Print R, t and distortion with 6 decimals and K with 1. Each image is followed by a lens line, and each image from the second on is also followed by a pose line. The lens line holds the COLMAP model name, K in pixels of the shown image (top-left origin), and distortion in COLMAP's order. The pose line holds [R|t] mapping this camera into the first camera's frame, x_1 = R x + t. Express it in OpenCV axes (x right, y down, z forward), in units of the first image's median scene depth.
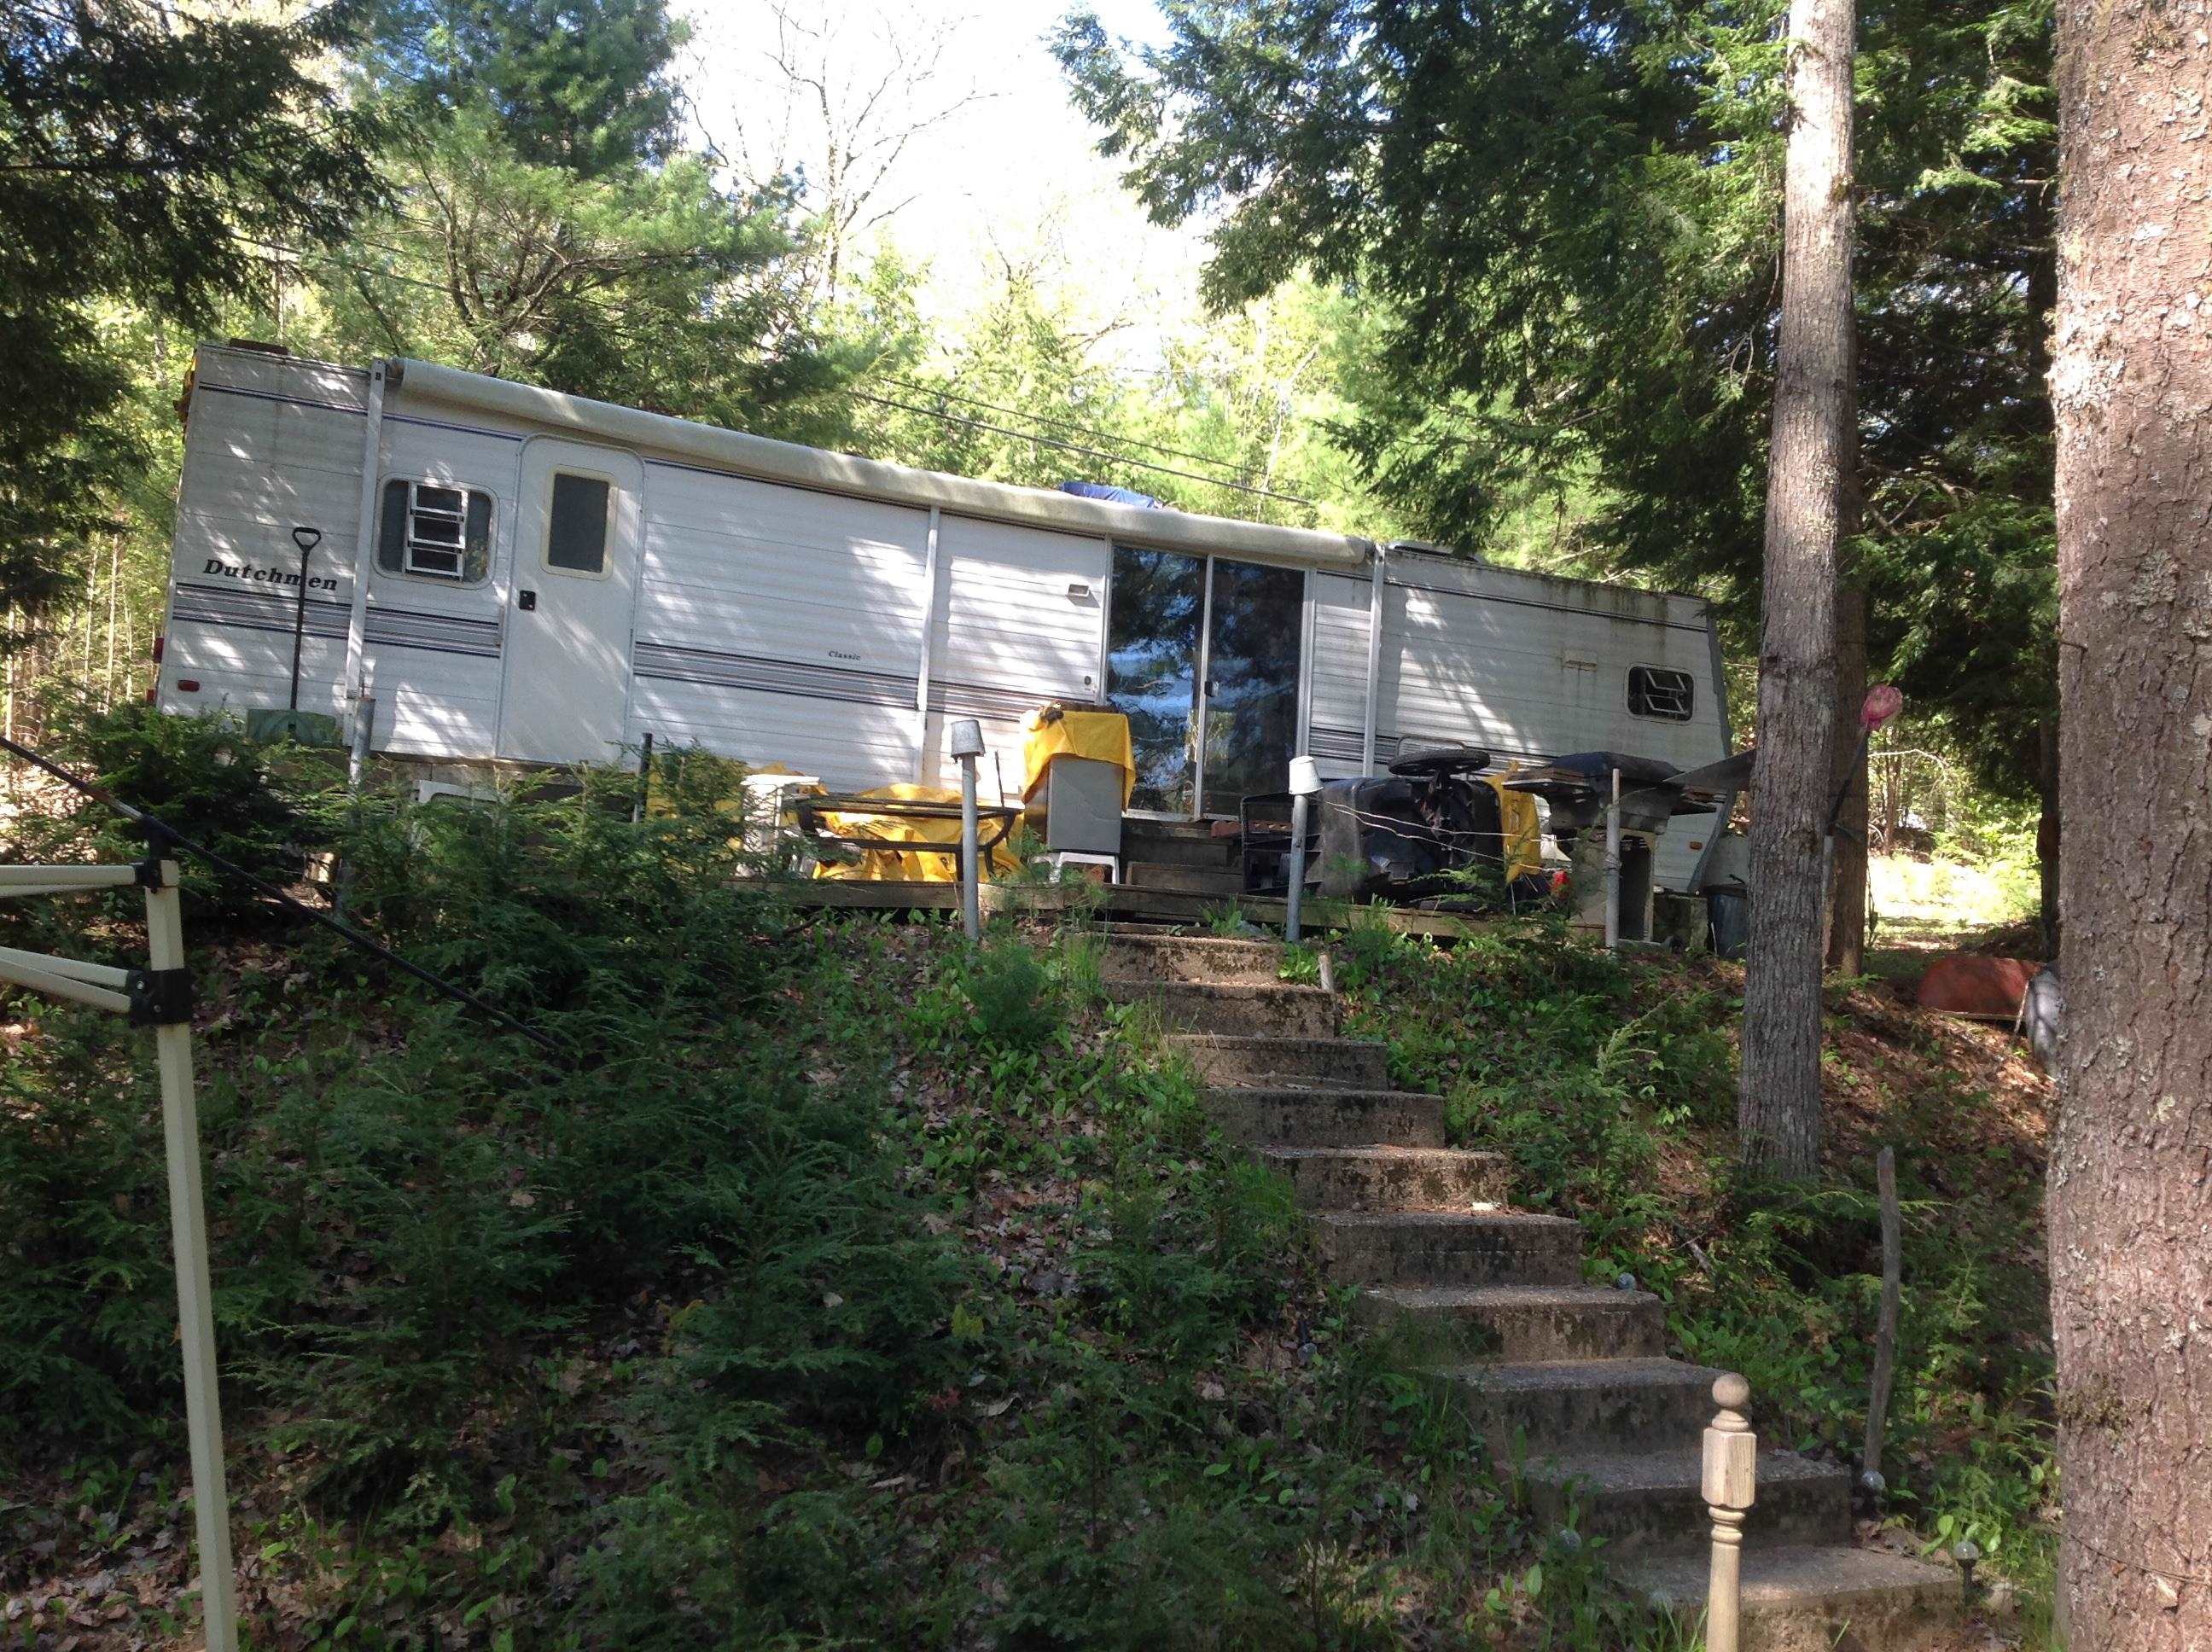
lens RADIAL K [[2053.5, 0, 1113.7], [0, 2053.5, 858.9], [0, 0, 1]] dist [0.180521, -0.413532]
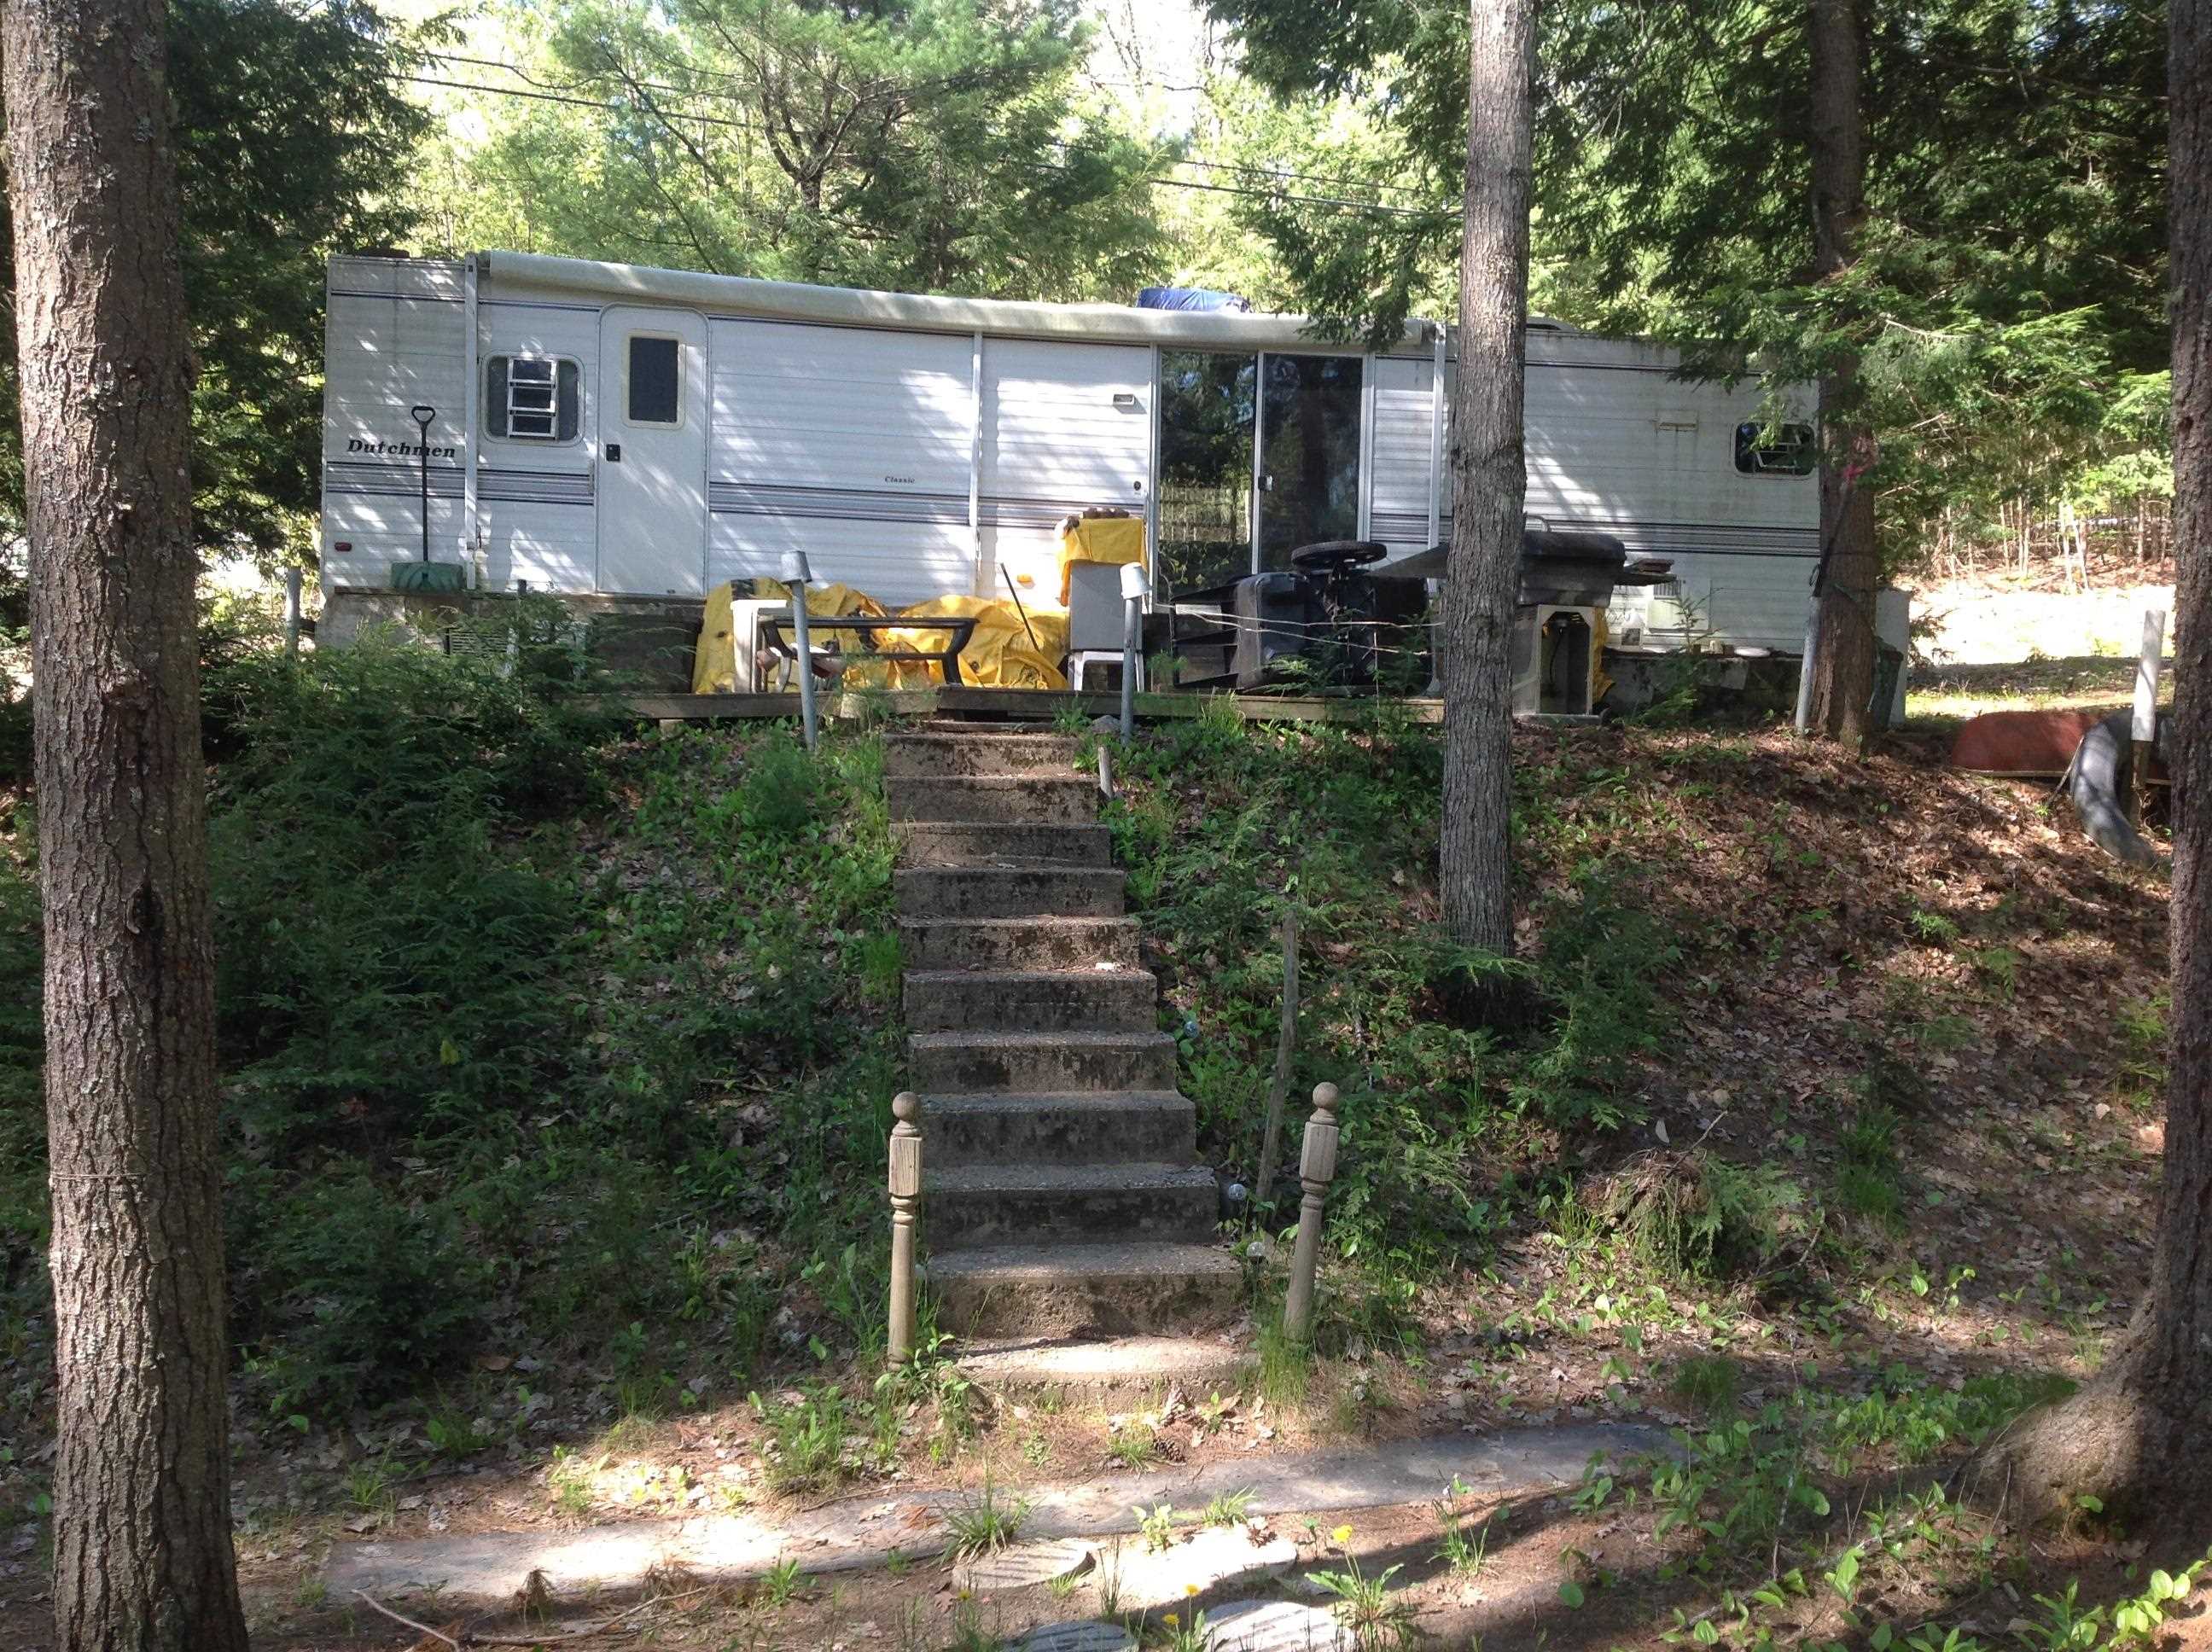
lens RADIAL K [[2053.5, 0, 1113.7], [0, 2053.5, 858.9], [0, 0, 1]] dist [0.180521, -0.413532]
pose [[0.959411, -0.017901, -0.281444, 0.307889], [0.048516, 0.993581, 0.102192, -0.004867], [0.277808, -0.111698, 0.954121, -0.050489]]
